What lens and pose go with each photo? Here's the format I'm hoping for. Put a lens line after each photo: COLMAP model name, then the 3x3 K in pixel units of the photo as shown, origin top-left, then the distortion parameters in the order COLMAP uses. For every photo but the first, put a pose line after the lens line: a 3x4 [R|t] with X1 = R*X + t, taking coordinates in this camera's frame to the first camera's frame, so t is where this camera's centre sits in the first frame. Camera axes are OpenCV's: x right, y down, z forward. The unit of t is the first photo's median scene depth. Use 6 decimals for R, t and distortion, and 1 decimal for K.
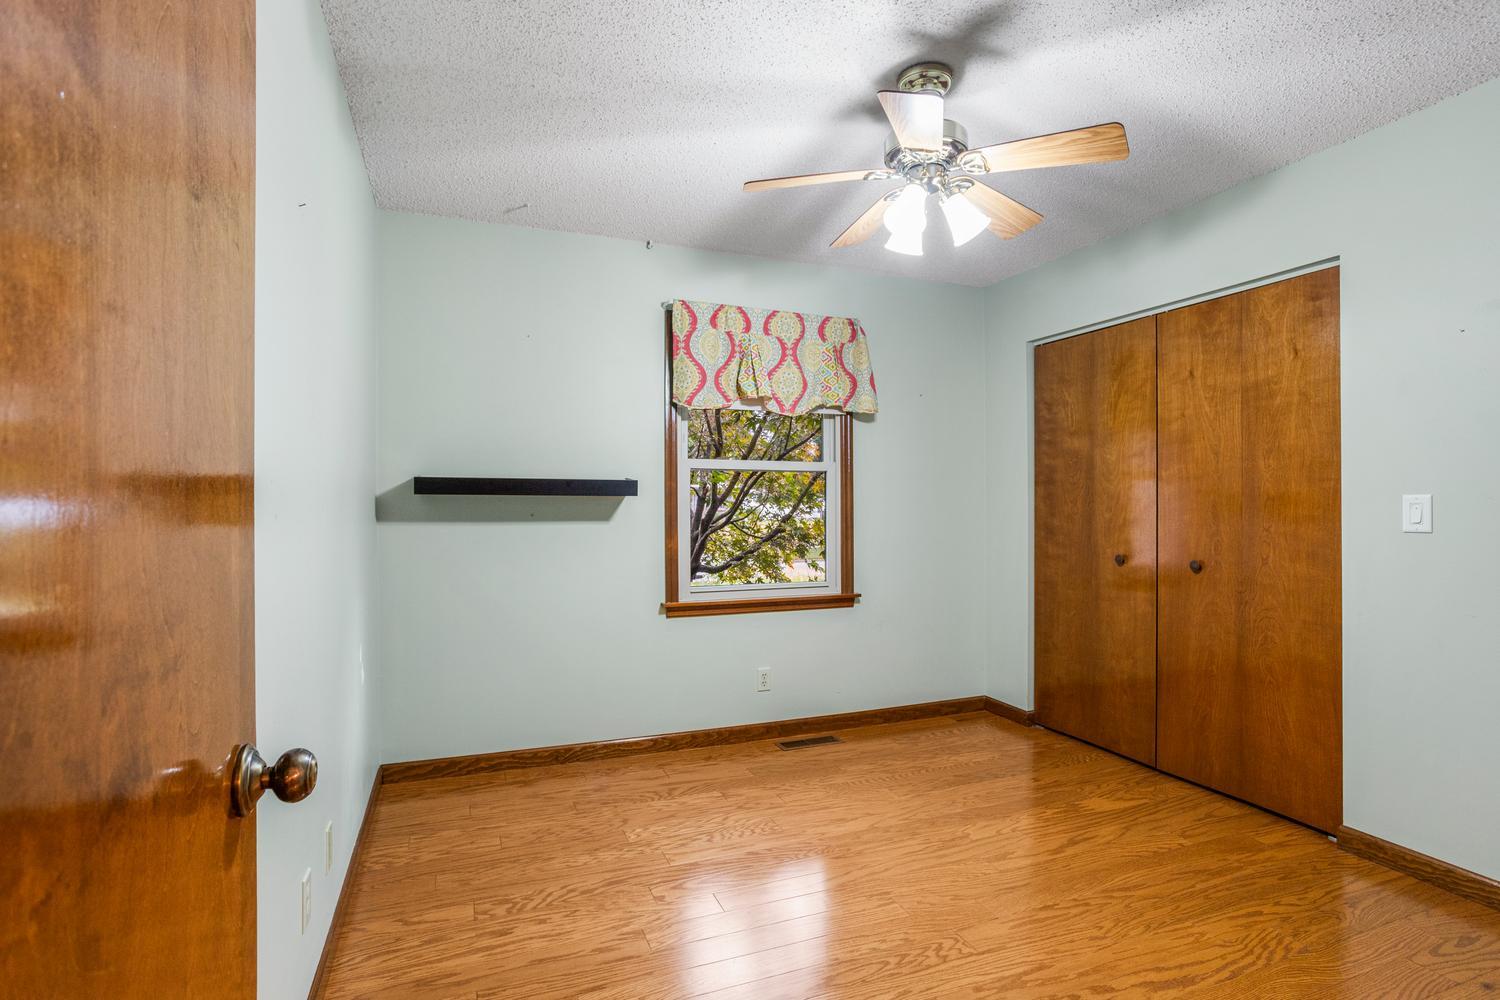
lens RADIAL K [[745.2, 0, 750.0], [0, 745.2, 500.0], [0, 0, 1]] dist [-0.051447, 0.029863]
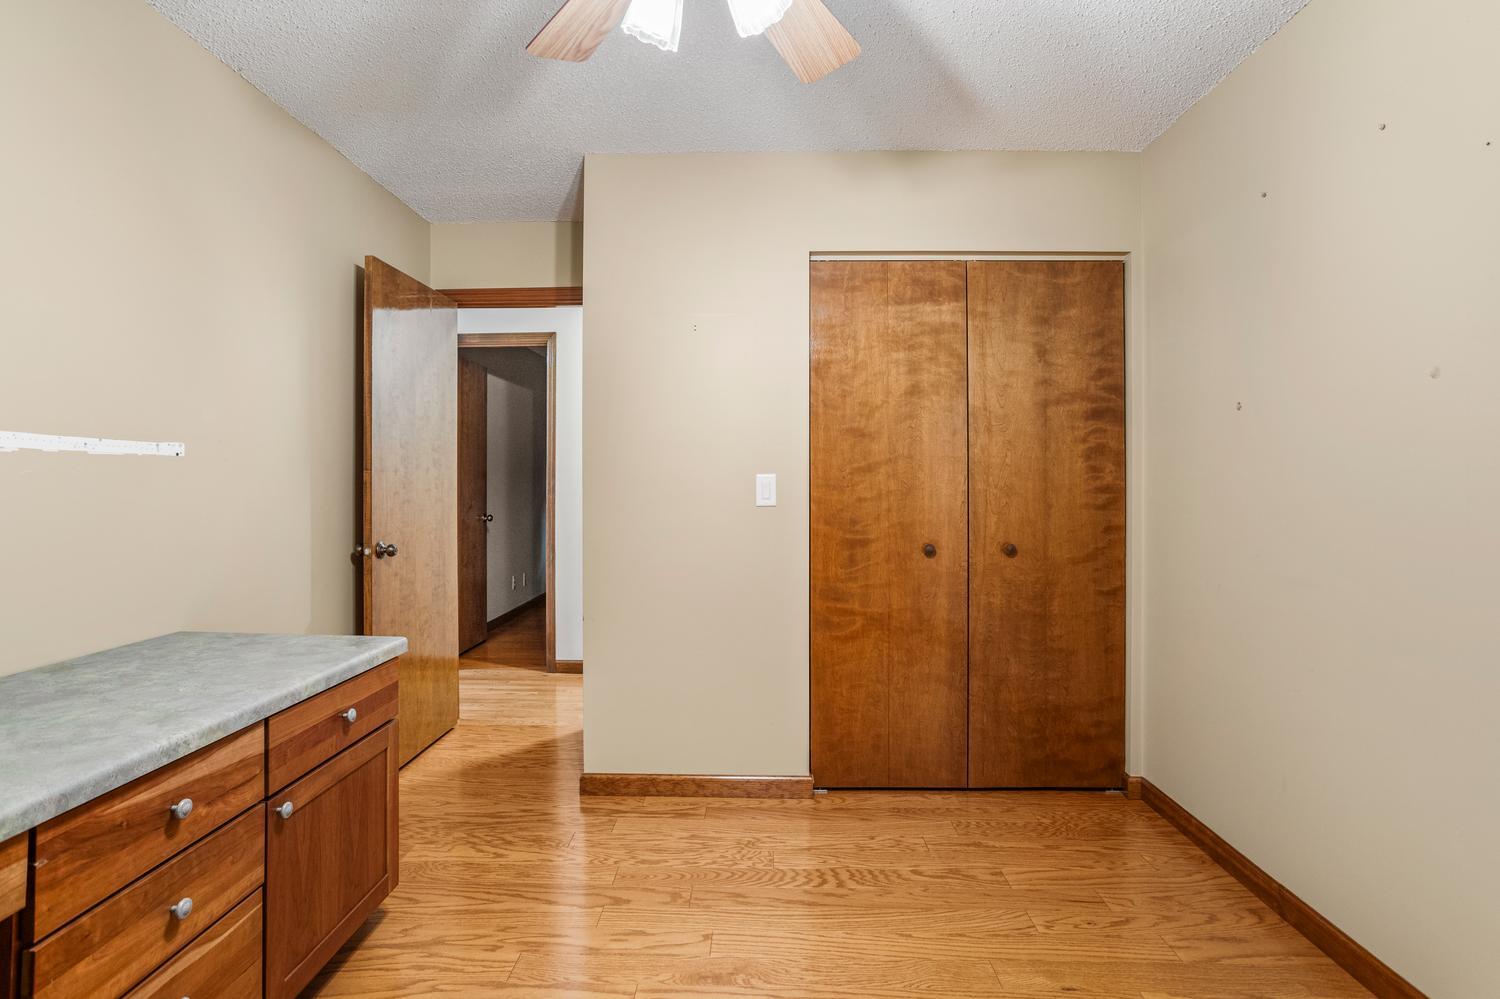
lens RADIAL K [[732.8, 0, 746.1], [0, 732.8, 489.0], [0, 0, 1]] dist [-0.051373, 0.027501]
pose [[0.386810, 0.001443, 0.922158, -0.289610], [-0.007707, 0.999969, 0.001668, 0.014253], [-0.922127, -0.007753, 0.386809, 0.803195]]
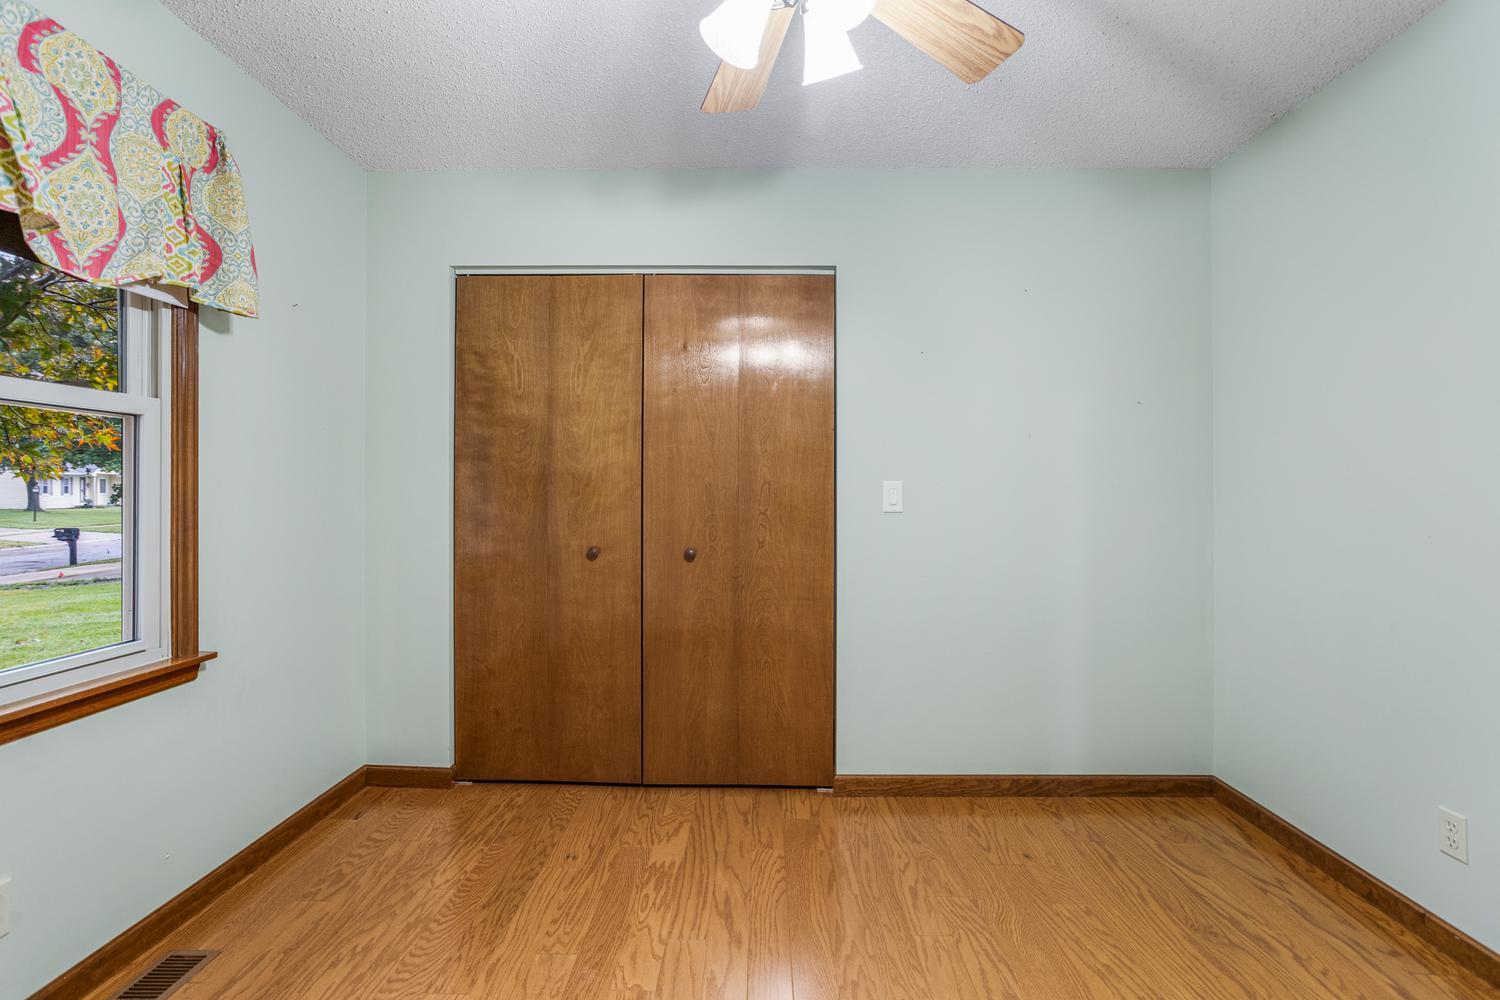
lens RADIAL K [[732.8, 0, 746.1], [0, 732.8, 489.5], [0, 0, 1]] dist [-0.051373, 0.027501]
pose [[0.386395, 0.004041, 0.922325, -0.196697], [-0.009929, 0.999951, -0.000221, 0.006473], [-0.922280, -0.009072, 0.386416, 0.502983]]
